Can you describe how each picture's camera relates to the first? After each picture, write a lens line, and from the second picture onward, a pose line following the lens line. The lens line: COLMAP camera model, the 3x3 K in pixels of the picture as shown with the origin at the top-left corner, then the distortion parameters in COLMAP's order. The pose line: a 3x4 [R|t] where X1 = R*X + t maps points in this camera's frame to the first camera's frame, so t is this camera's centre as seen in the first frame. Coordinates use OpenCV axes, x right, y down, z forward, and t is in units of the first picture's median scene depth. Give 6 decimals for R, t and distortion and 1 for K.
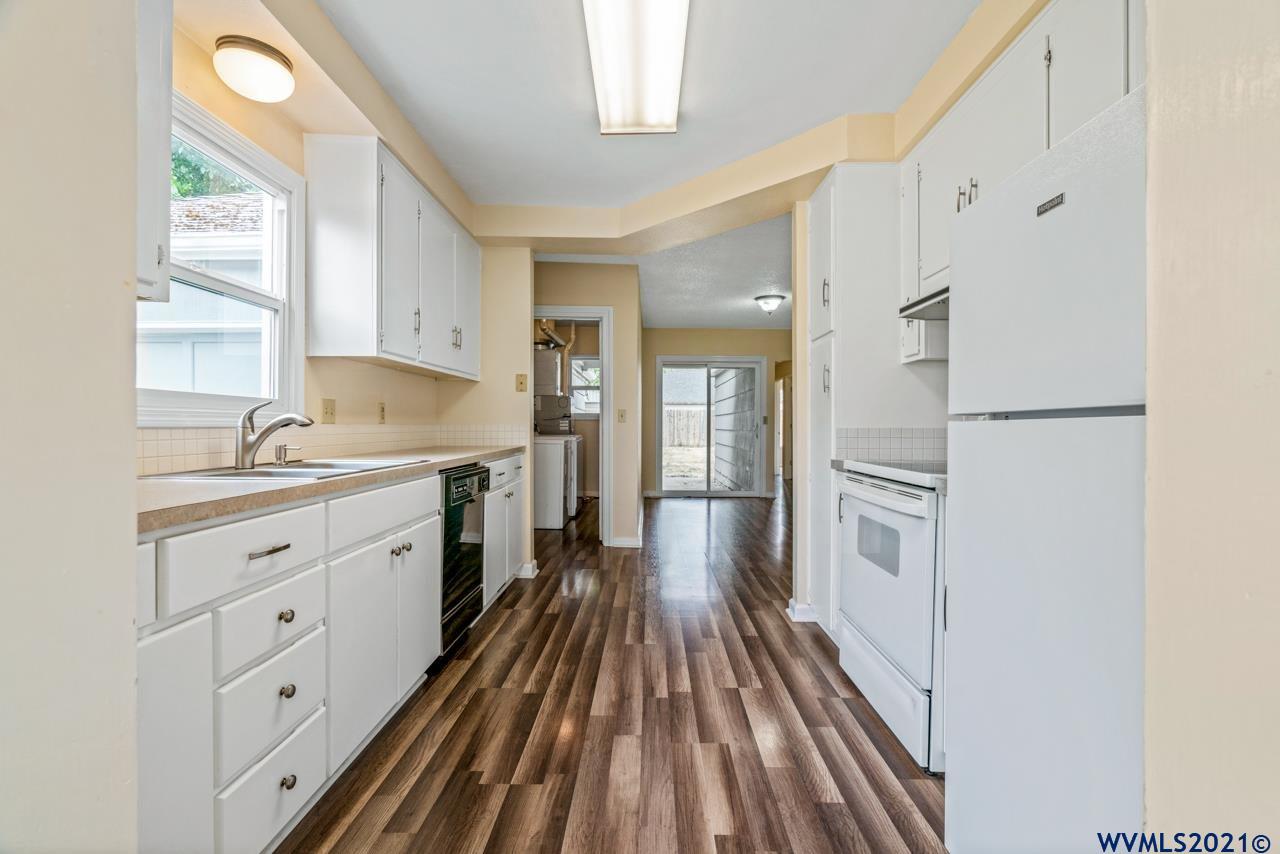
lens RADIAL K [[590.5, 0, 640.0], [0, 590.5, 427.0], [0, 0, 1]] dist [-0.000102, -0.000040]
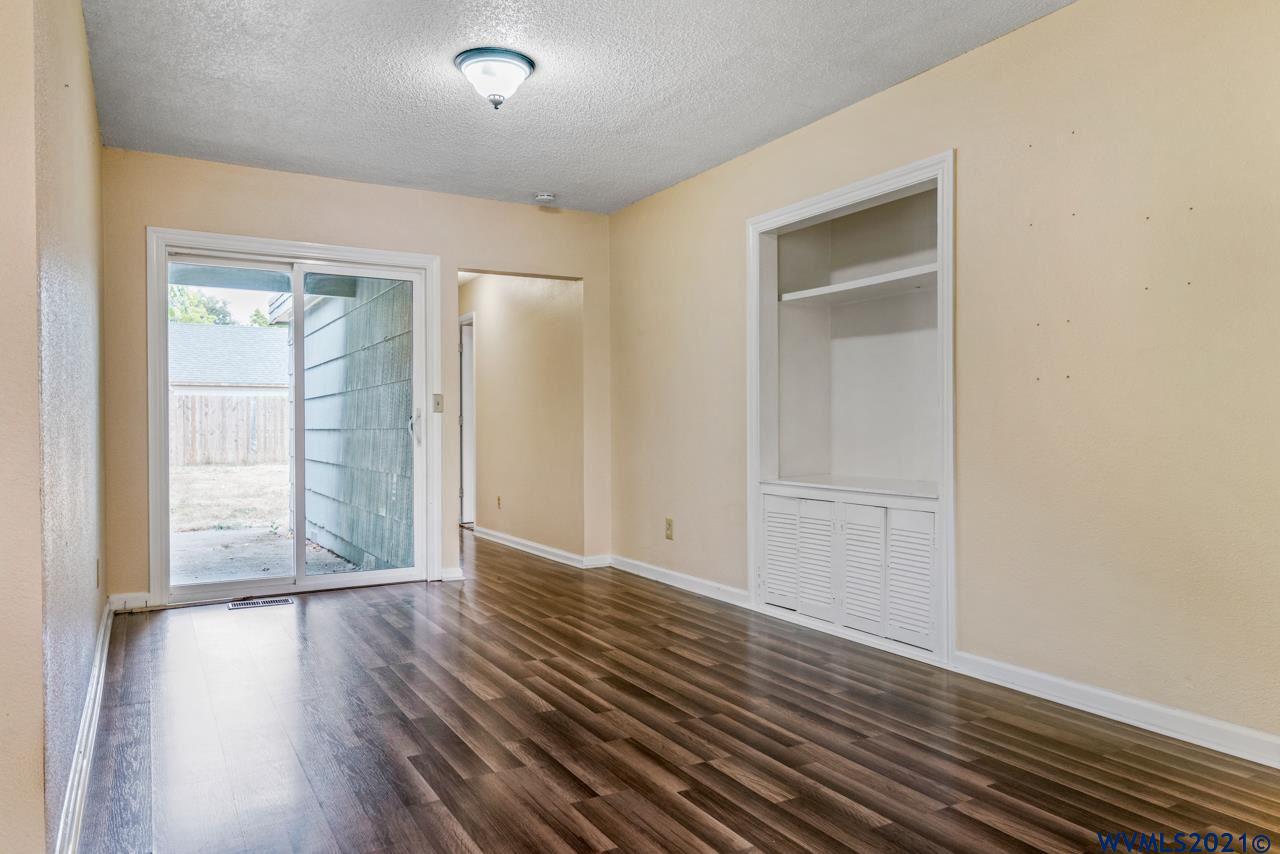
lens RADIAL K [[849.4, 0, 640.0], [0, 849.4, 427.0], [0, 0, 1]] dist [0.002387, 0.001265]
pose [[0.855953, -0.006949, 0.517007, 0.012422], [0.008593, 0.999963, -0.000787, 0.006294], [-0.516983, 0.005116, 0.855981, 0.302280]]
